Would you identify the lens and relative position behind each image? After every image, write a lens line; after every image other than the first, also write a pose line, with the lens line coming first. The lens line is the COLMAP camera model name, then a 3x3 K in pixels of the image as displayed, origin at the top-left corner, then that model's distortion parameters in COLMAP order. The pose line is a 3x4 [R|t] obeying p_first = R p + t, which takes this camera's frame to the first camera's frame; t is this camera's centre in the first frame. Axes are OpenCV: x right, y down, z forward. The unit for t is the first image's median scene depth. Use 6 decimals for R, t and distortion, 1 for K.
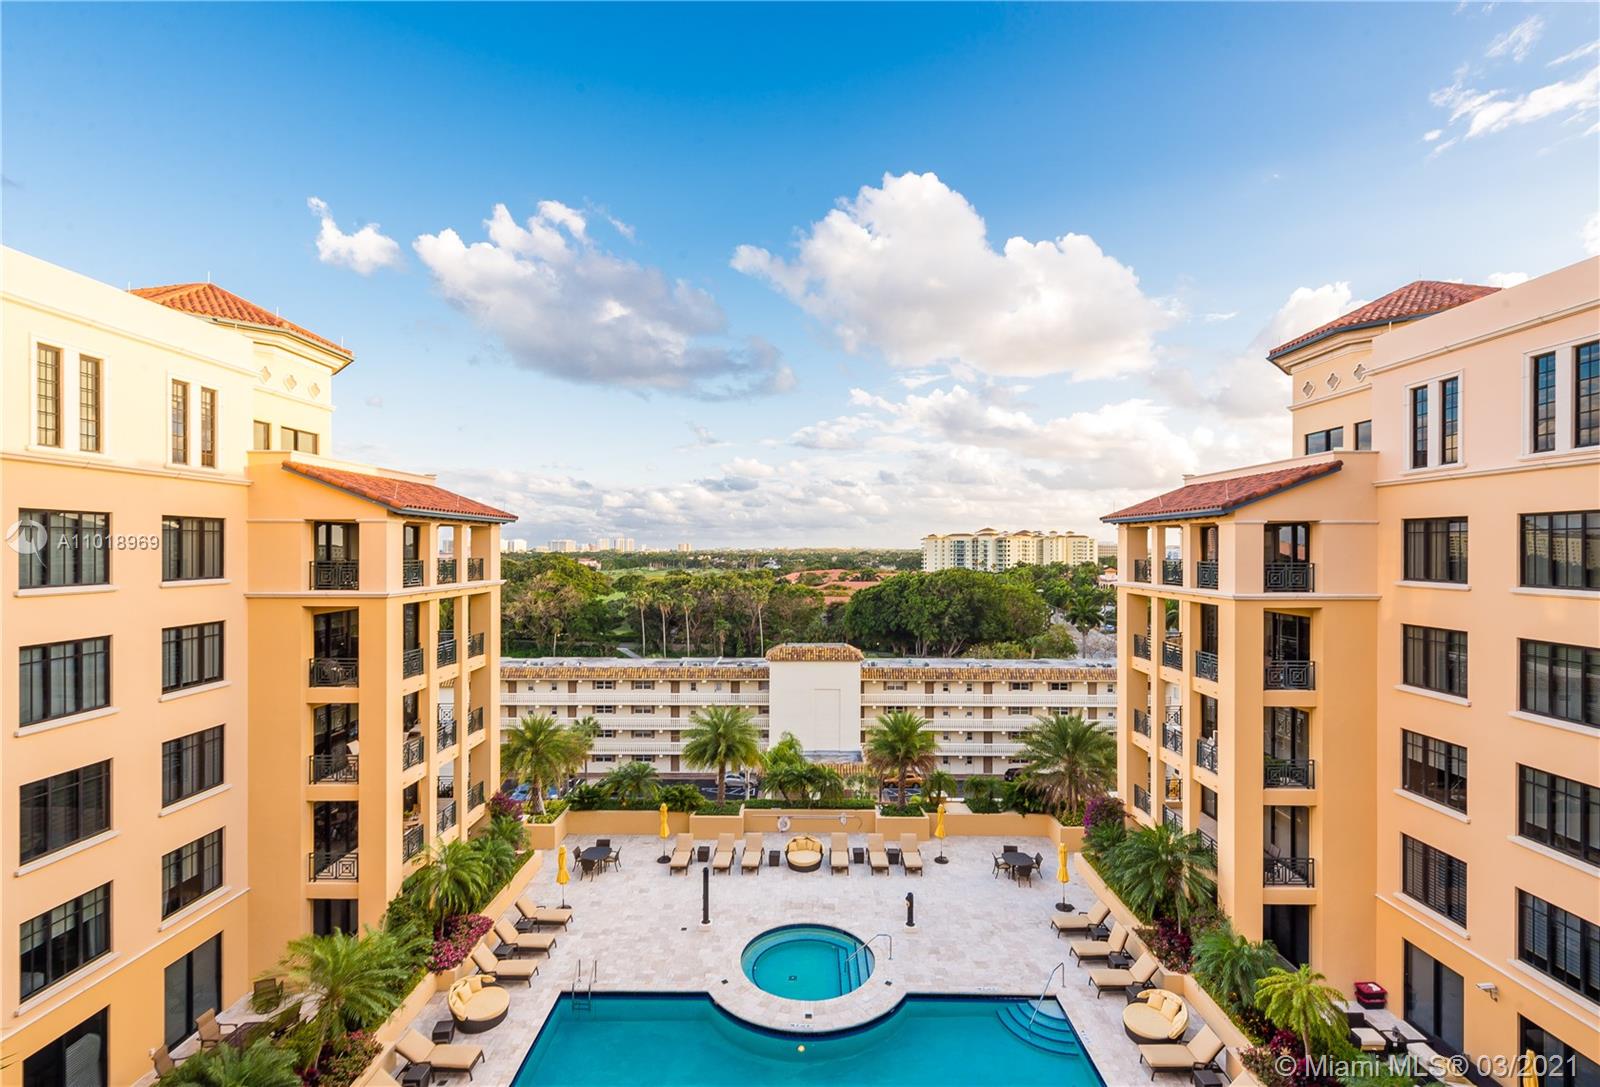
lens RADIAL K [[700.6, 0, 800.0], [0, 700.6, 550.1], [0, 0, 1]] dist [0.015878, -0.009828]
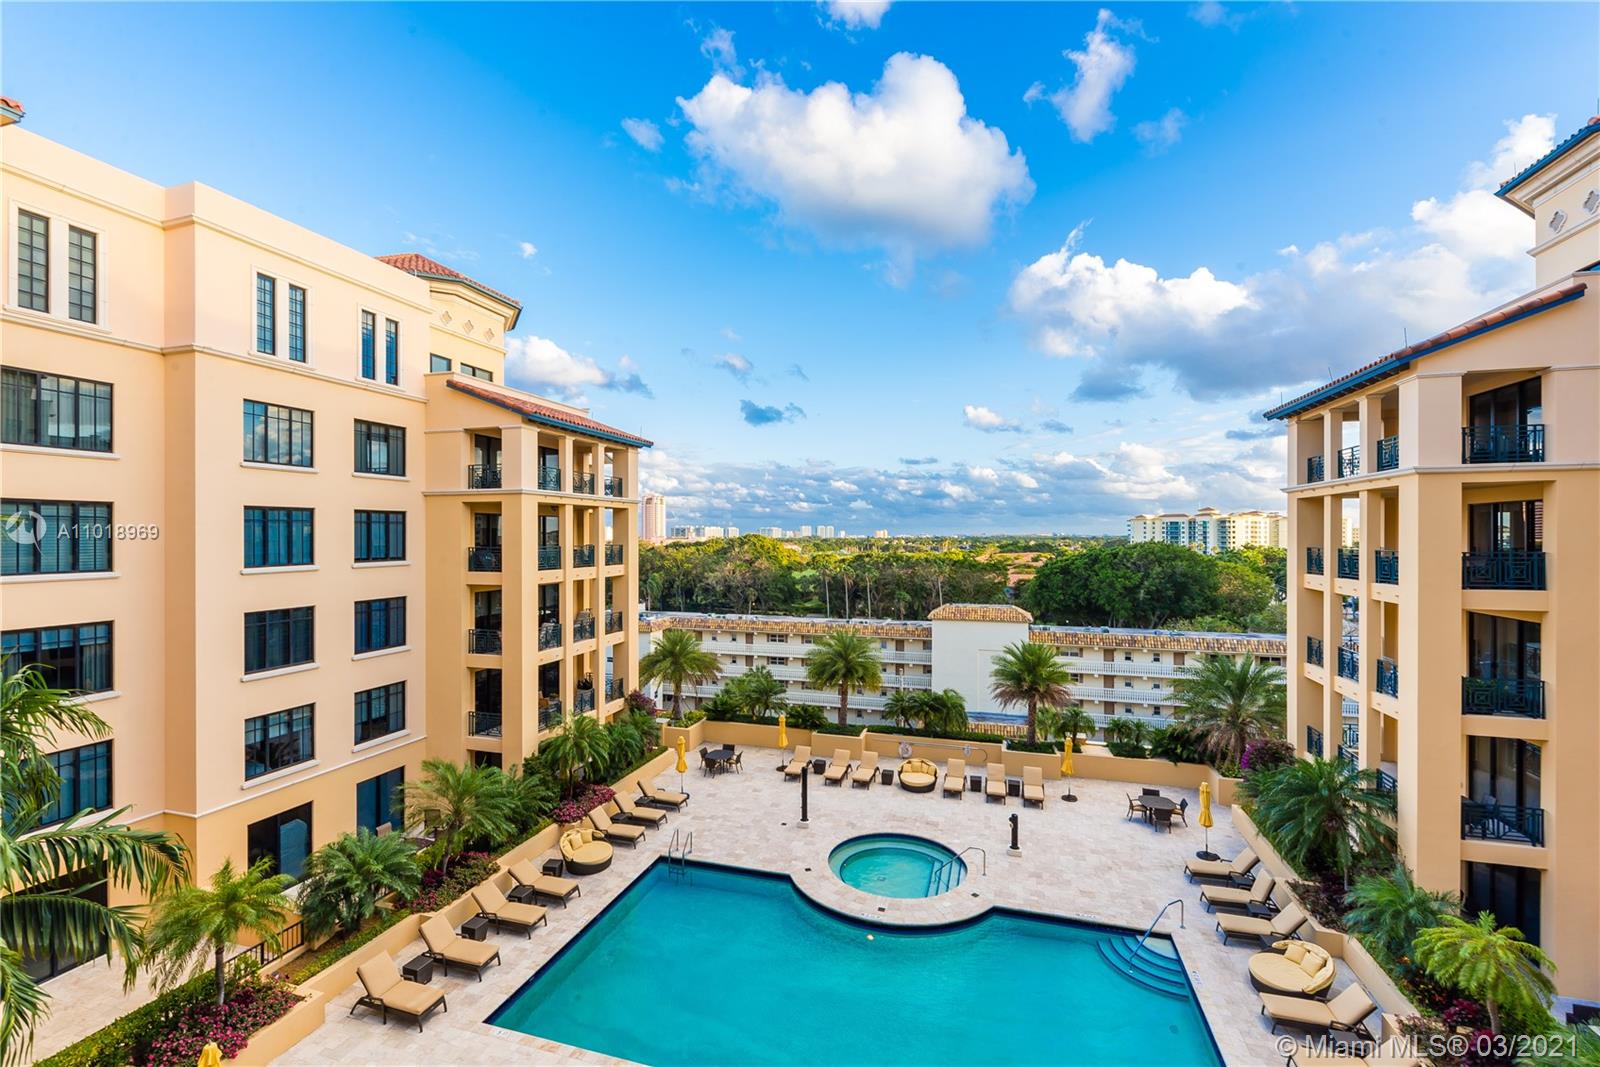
lens RADIAL K [[678.6, 0, 796.9], [0, 678.6, 536.4], [0, 0, 1]] dist [0.004492, -0.005114]
pose [[0.958769, -0.001917, -0.284178, 0.142210], [0.001588, 0.999998, -0.001389, 0.124718], [0.284181, 0.000880, 0.958770, 0.055598]]
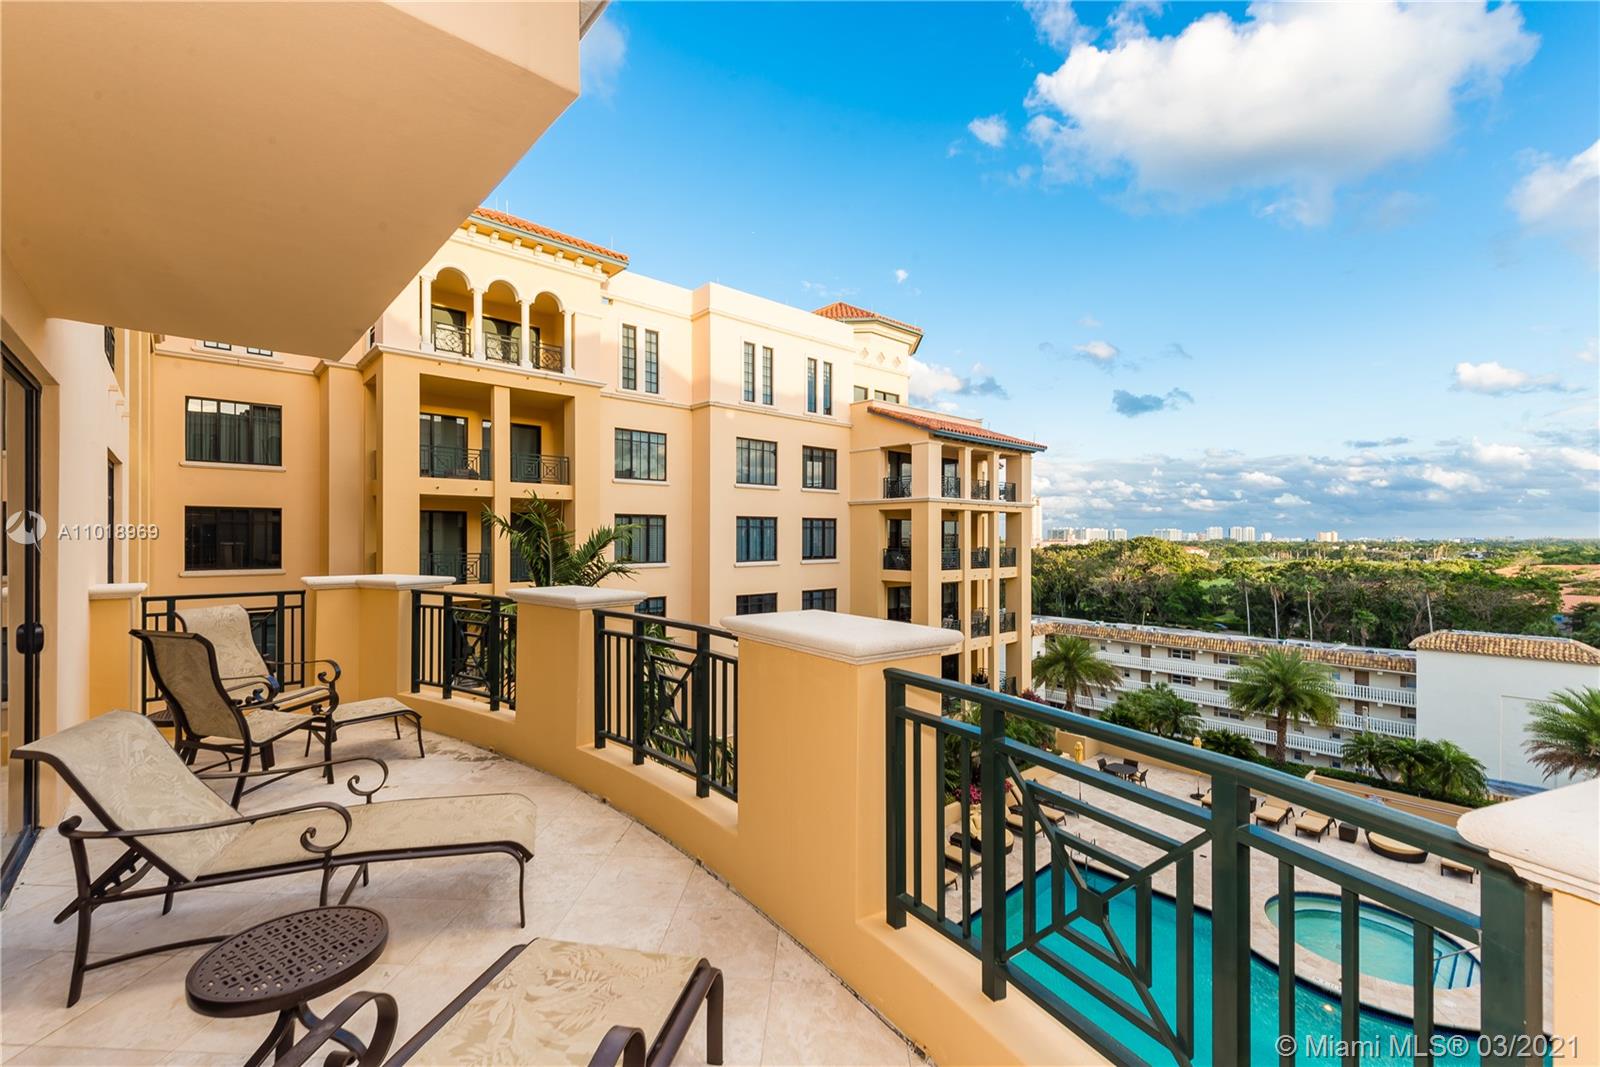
lens RADIAL K [[670.8, 0, 794.9], [0, 670.8, 535.0], [0, 0, 1]] dist [0.016324, -0.005562]
pose [[0.673627, -0.002241, -0.739068, 0.141396], [-0.003321, 0.999976, -0.006059, 0.122746], [0.739064, 0.006536, 0.673604, -0.011231]]
